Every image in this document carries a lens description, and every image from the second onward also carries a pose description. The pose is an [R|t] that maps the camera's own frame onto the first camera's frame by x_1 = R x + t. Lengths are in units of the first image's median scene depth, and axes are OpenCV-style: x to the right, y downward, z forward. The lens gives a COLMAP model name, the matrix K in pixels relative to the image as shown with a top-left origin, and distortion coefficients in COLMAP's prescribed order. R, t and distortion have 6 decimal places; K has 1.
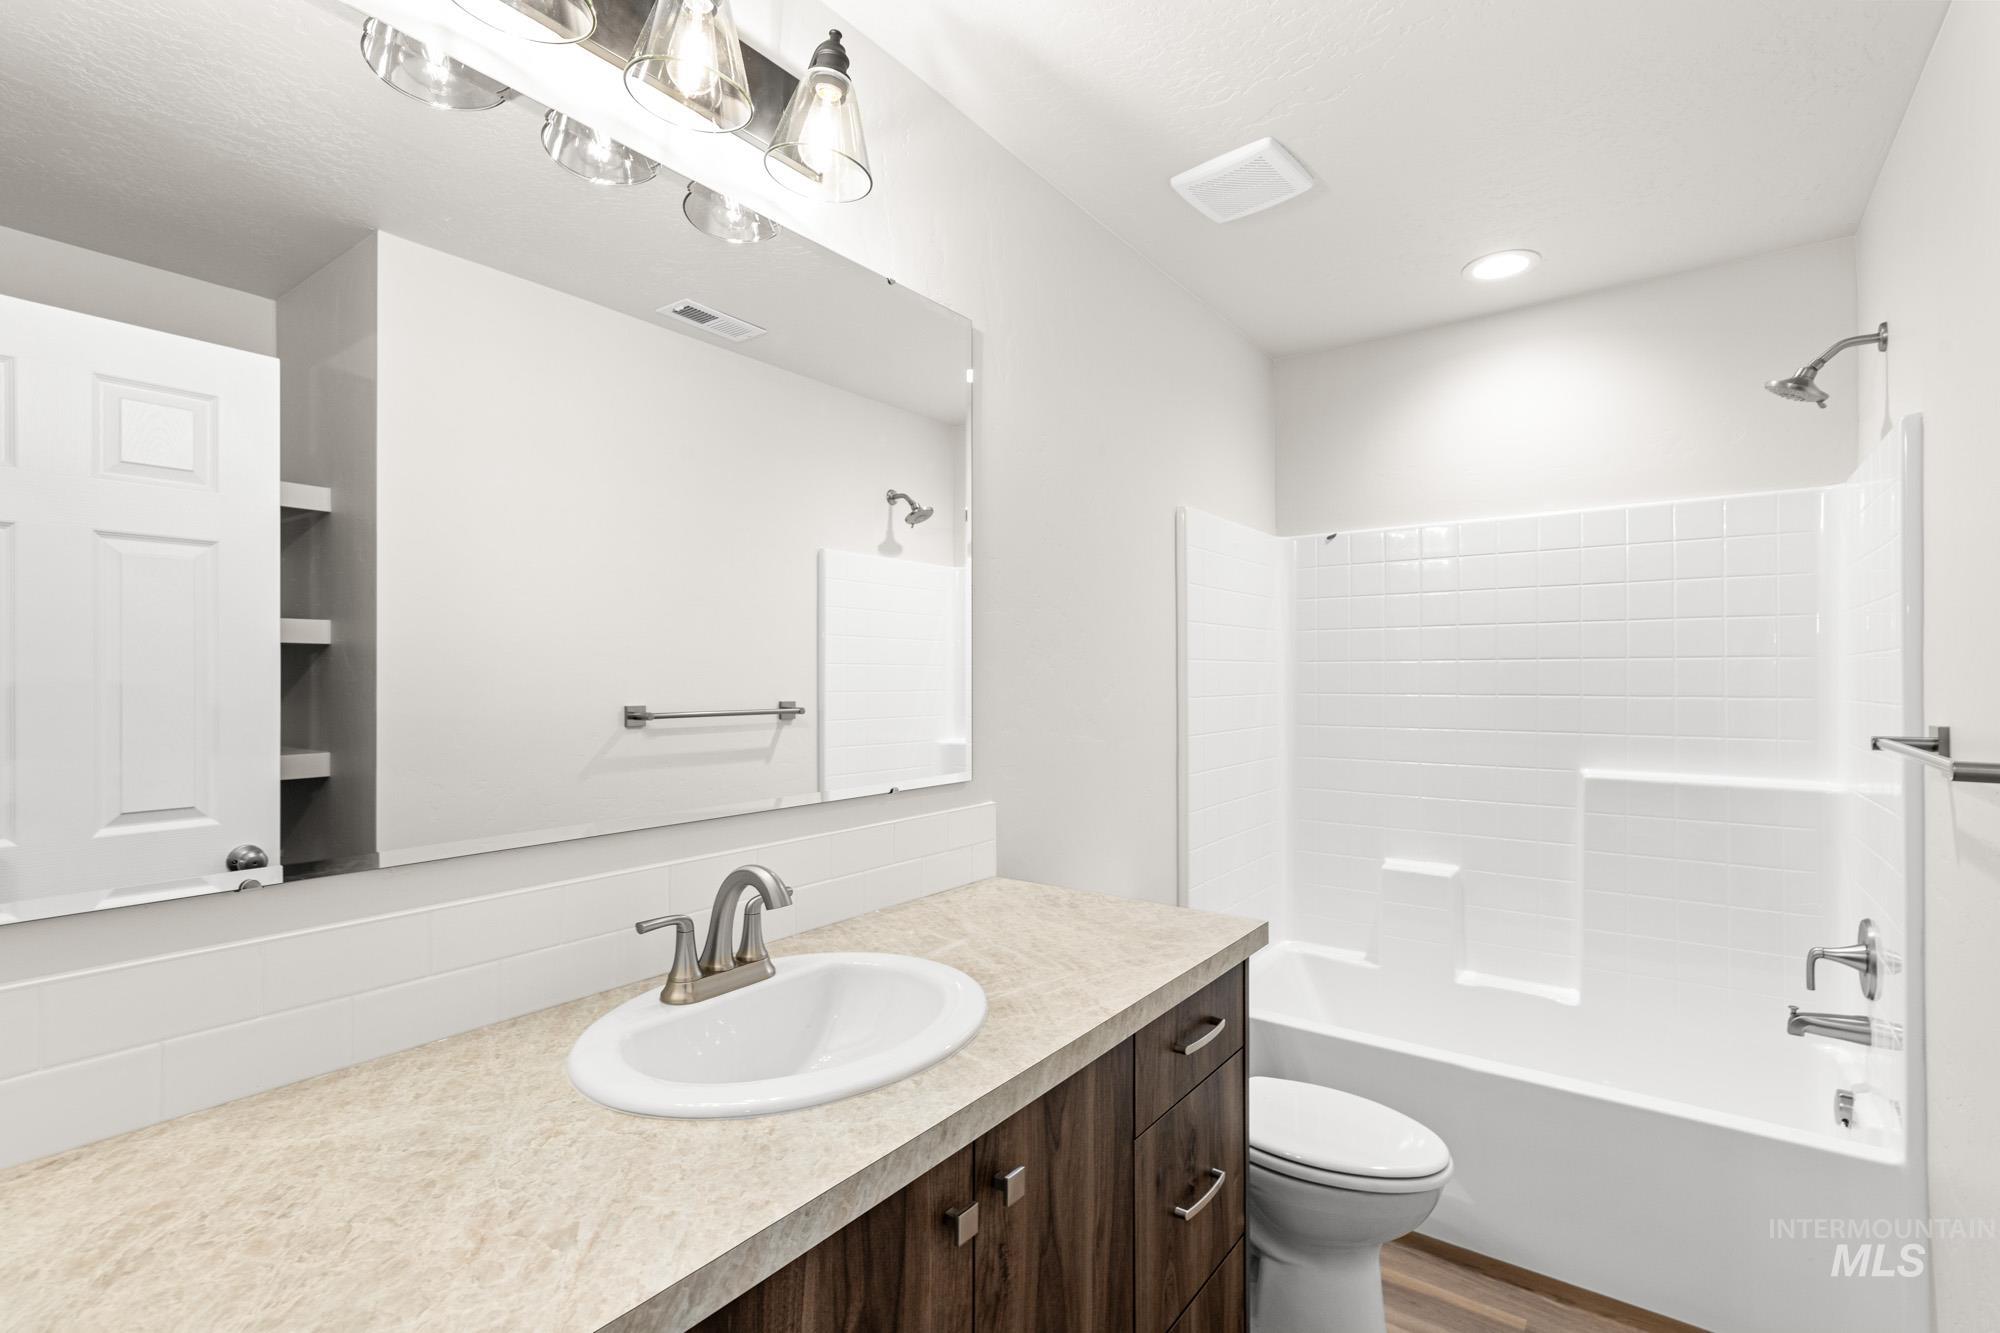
lens RADIAL K [[919.9, 0, 999.0], [0, 919.9, 671.8], [0, 0, 1]] dist [0.005736, 0.000065]
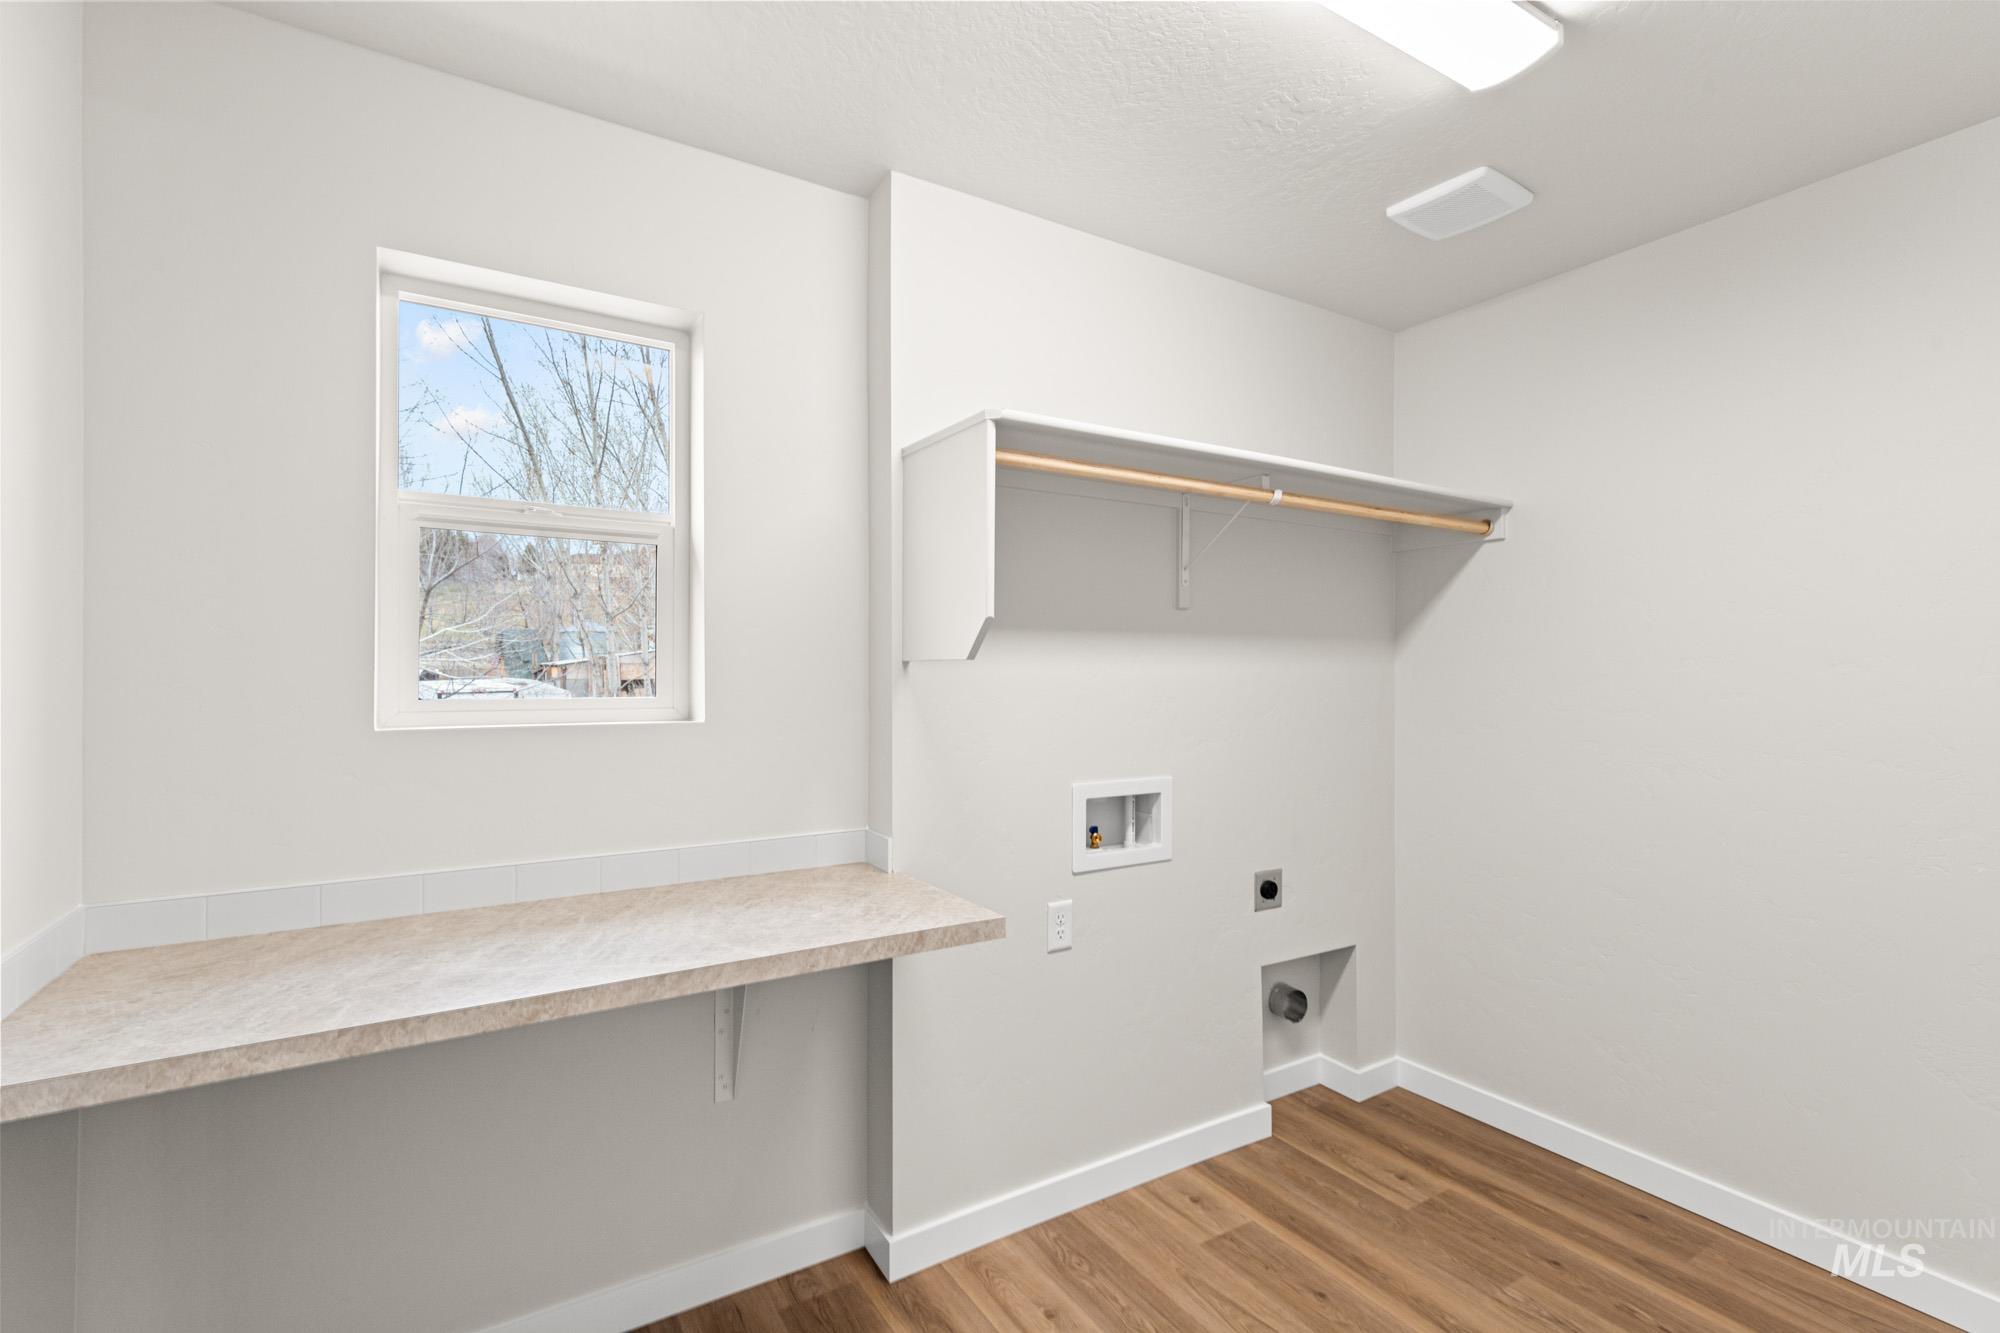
lens RADIAL K [[919.9, 0, 1000.7], [0, 919.9, 672.6], [0, 0, 1]] dist [0.005736, 0.000065]
pose [[0.929389, -0.000478, -0.369102, 0.894944], [0.000680, 1.000000, 0.000419, -0.017254], [0.369102, -0.000640, 0.929389, 0.148866]]
